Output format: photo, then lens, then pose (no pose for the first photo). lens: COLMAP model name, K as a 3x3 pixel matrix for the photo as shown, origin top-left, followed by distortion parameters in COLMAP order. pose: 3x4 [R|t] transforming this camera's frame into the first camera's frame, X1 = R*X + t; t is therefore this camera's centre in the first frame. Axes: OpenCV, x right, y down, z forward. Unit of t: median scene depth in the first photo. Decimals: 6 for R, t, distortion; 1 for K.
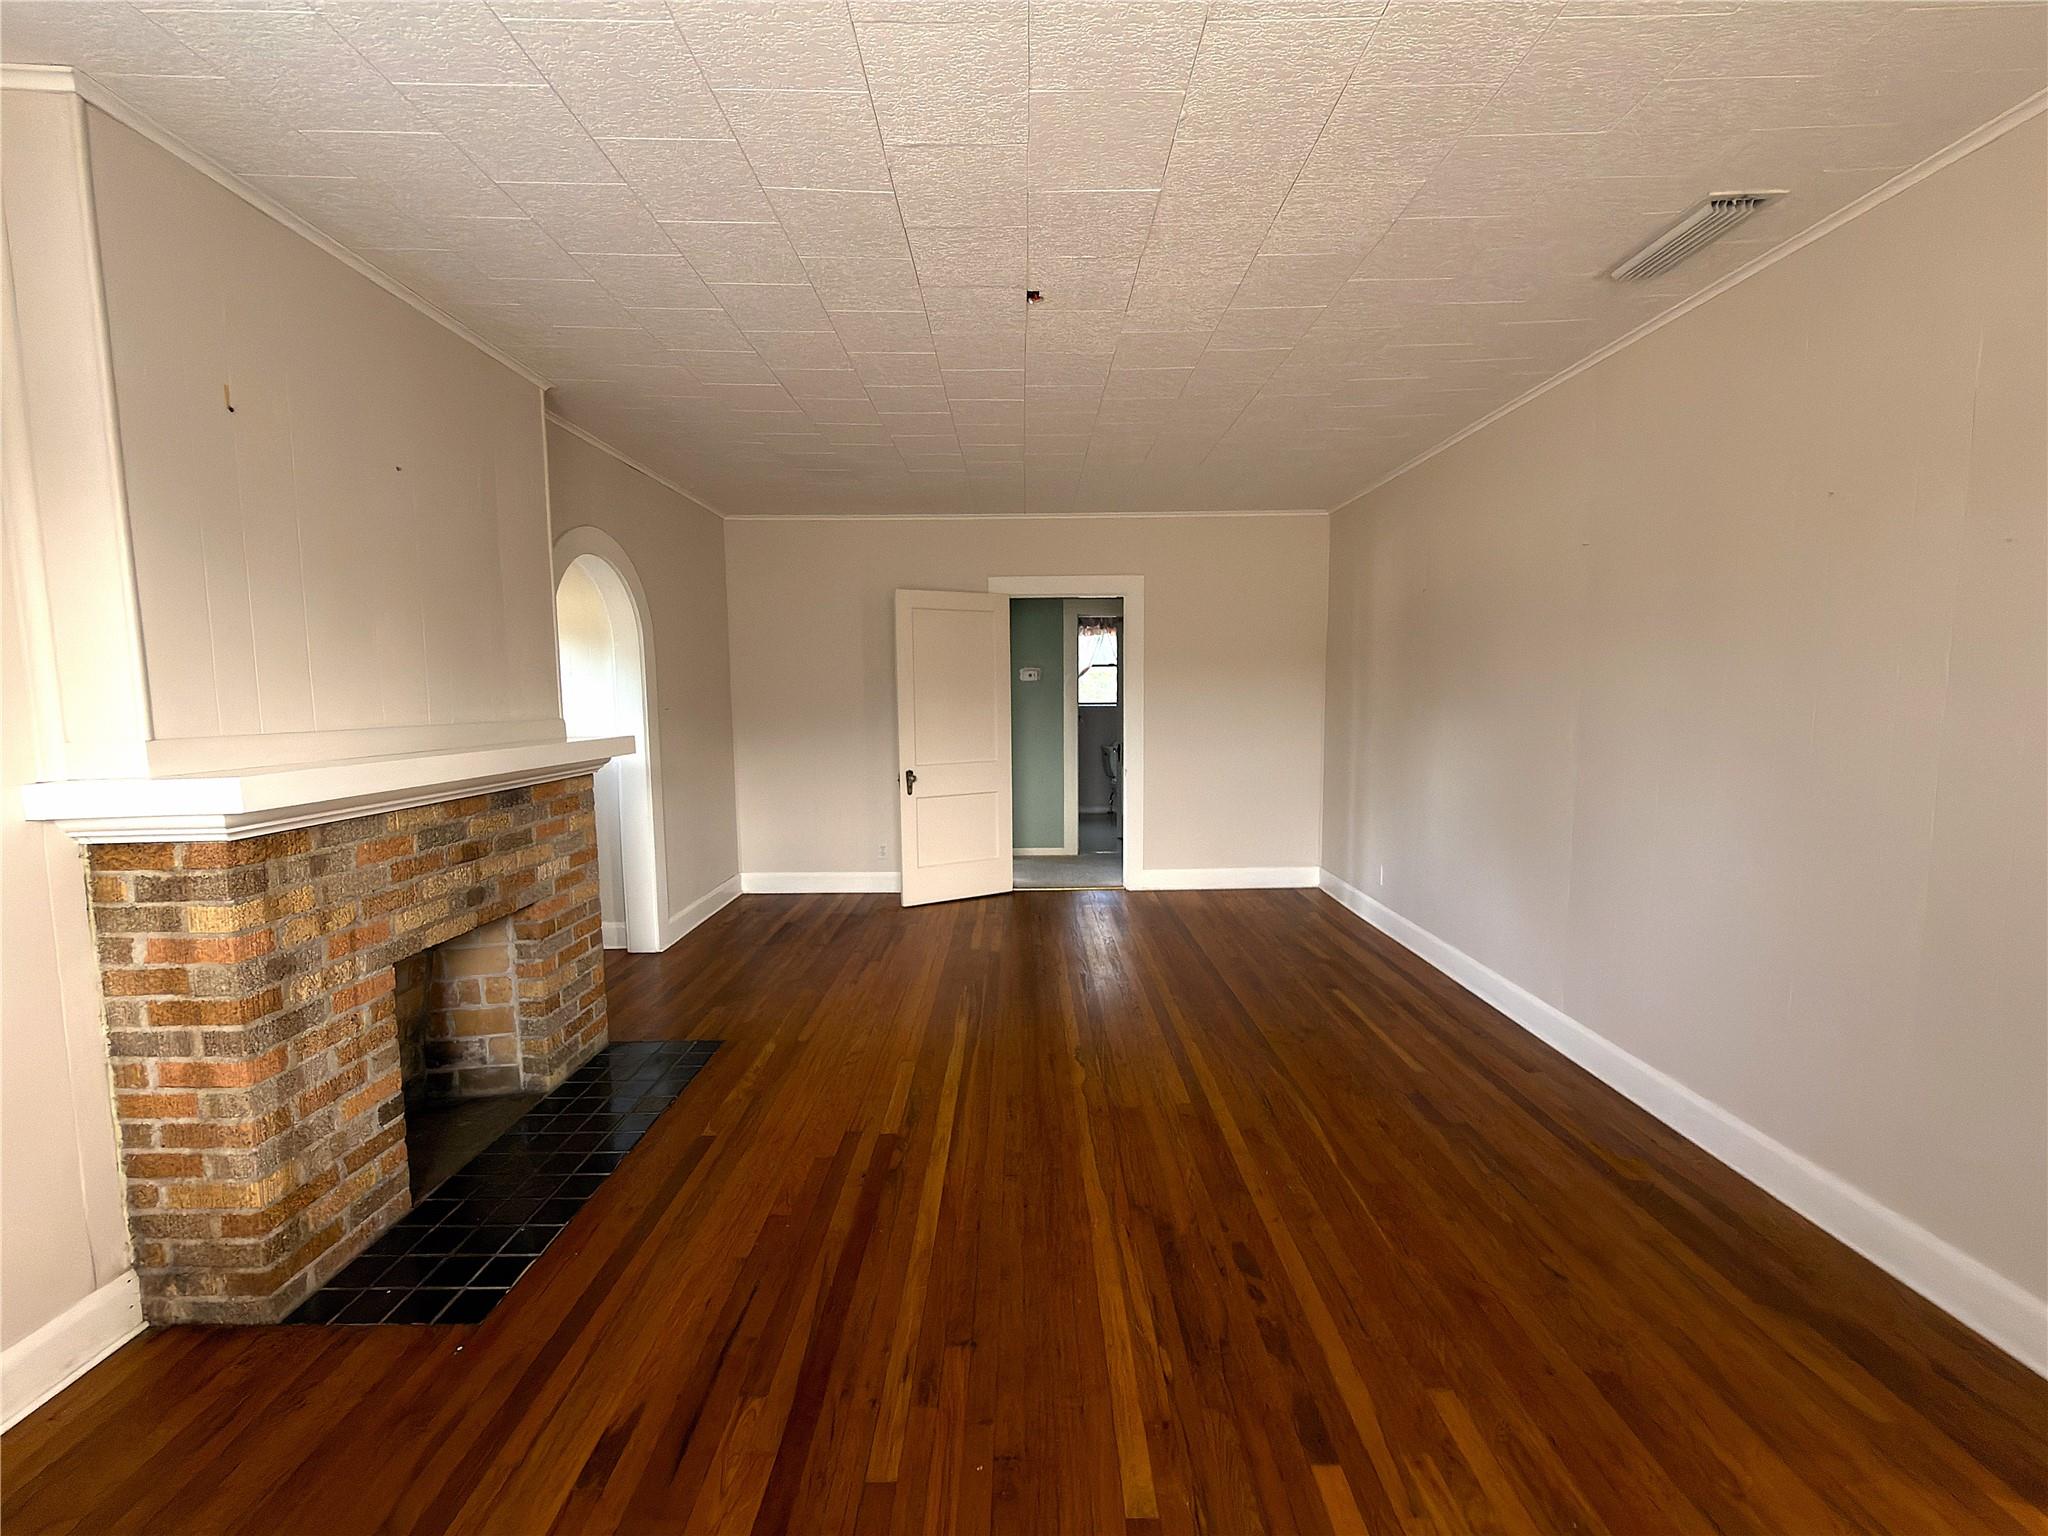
lens RADIAL K [[818.6, 0, 1023.0], [0, 818.6, 761.7], [0, 0, 1]] dist [-0.007641, 0.001624]
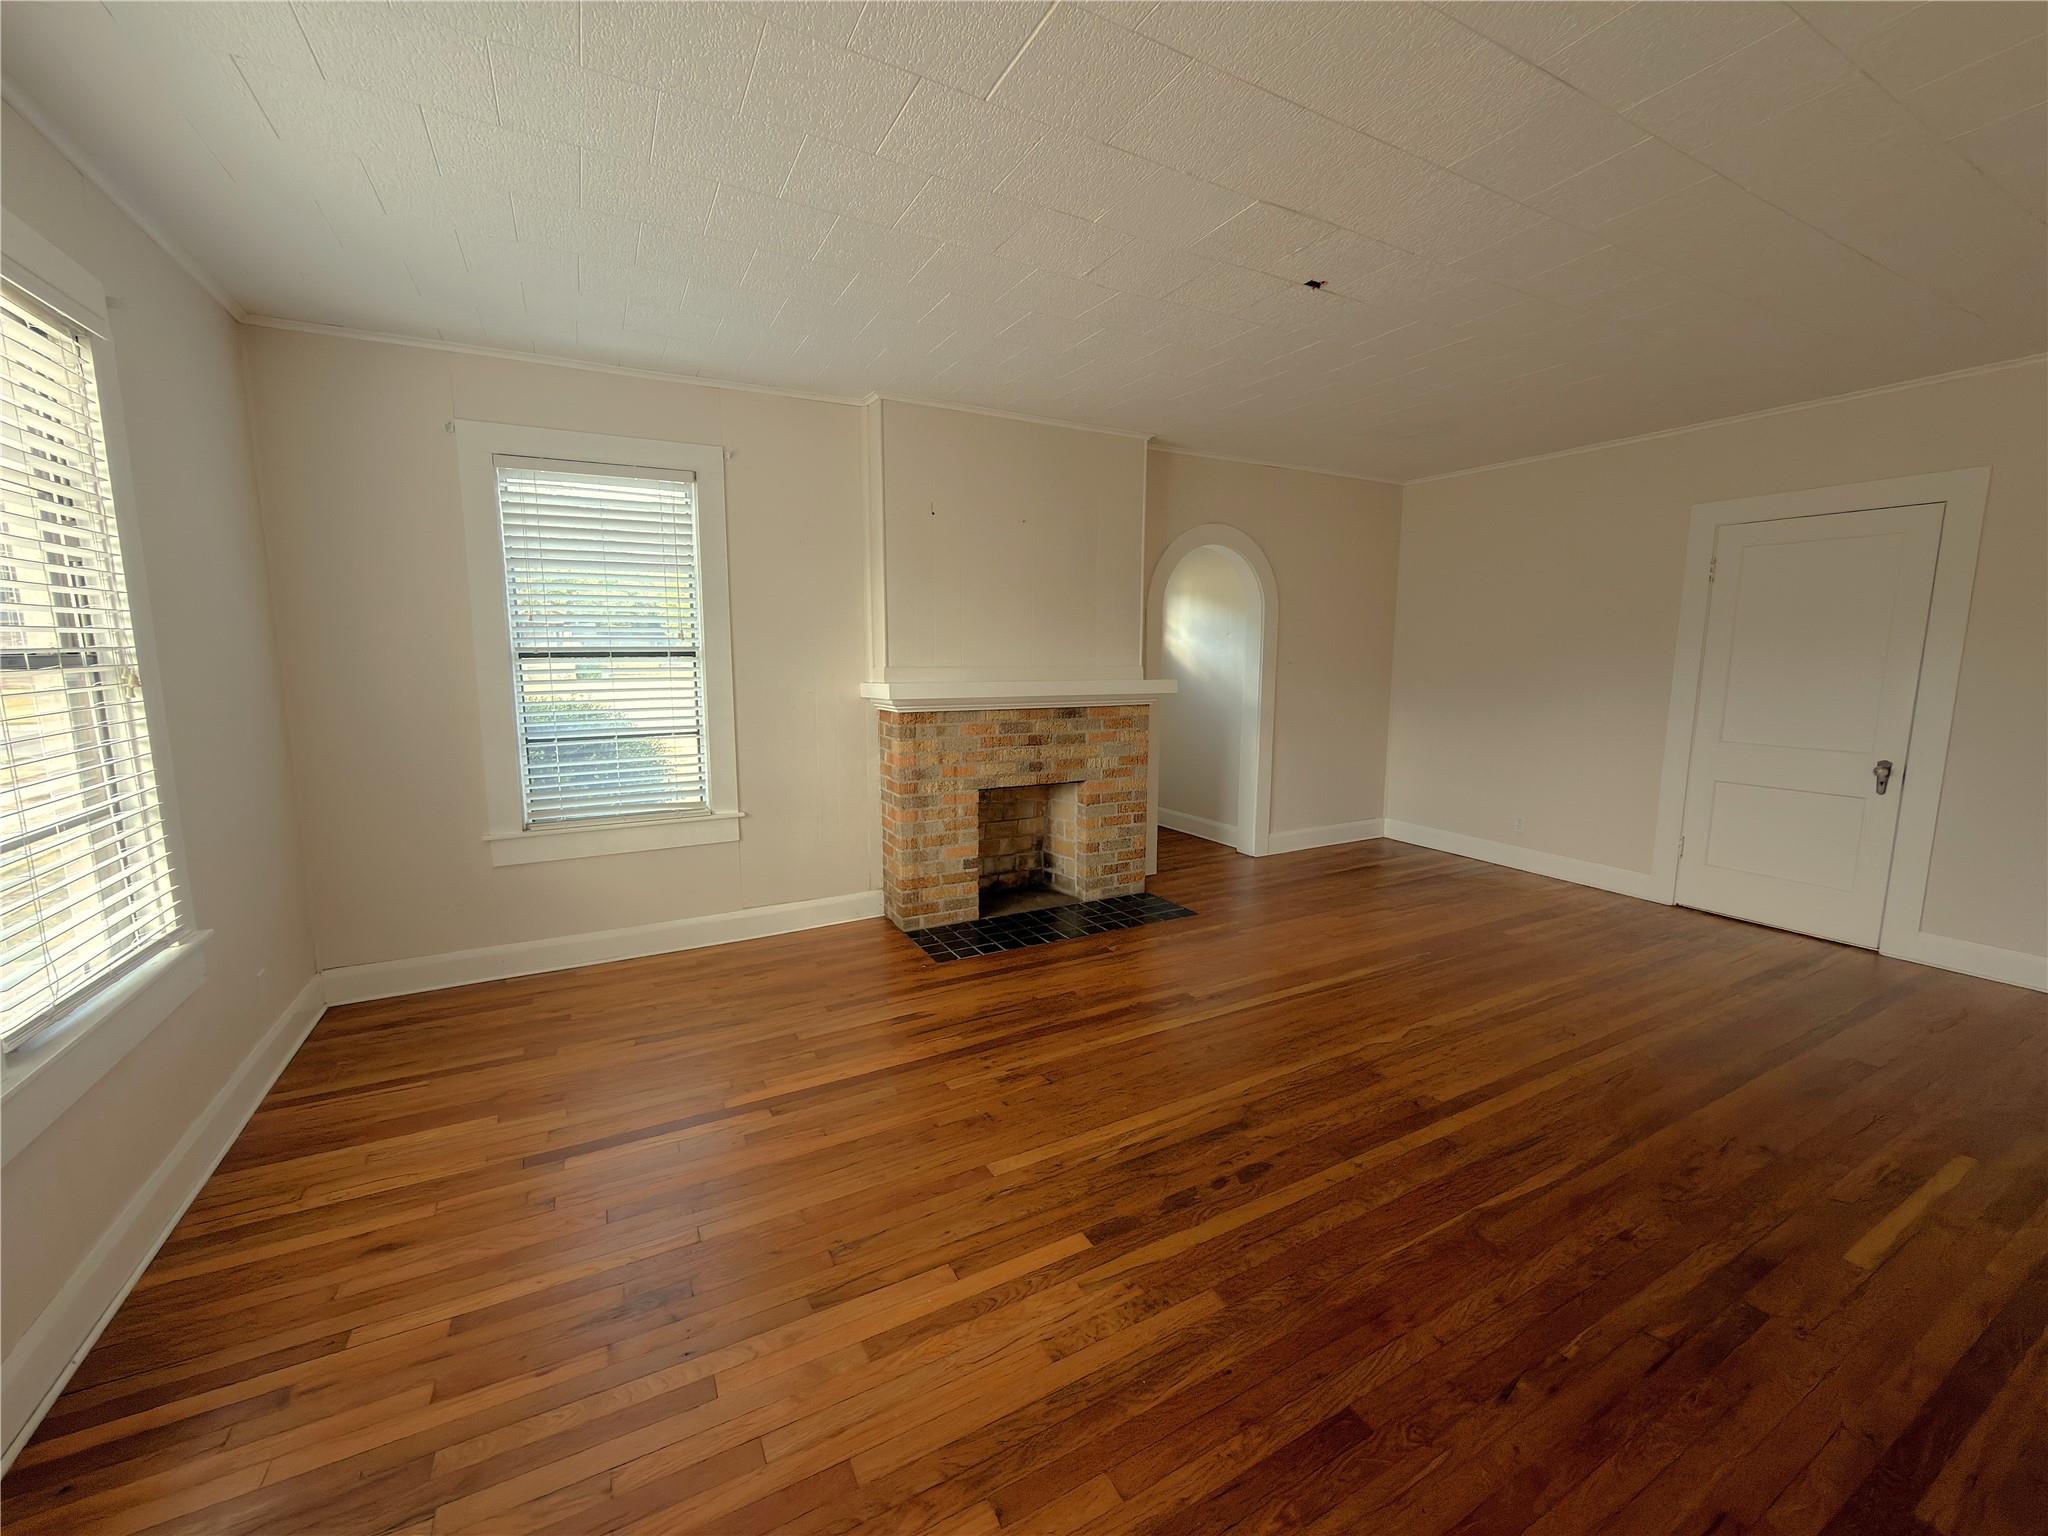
lens RADIAL K [[818.6, 0, 1025.7], [0, 818.6, 762.9], [0, 0, 1]] dist [-0.007641, 0.001624]
pose [[0.471354, 0.131687, -0.872057, 0.905233], [-0.082952, 0.991026, 0.104816, -0.023746], [0.878034, 0.022933, 0.478048, 0.168974]]
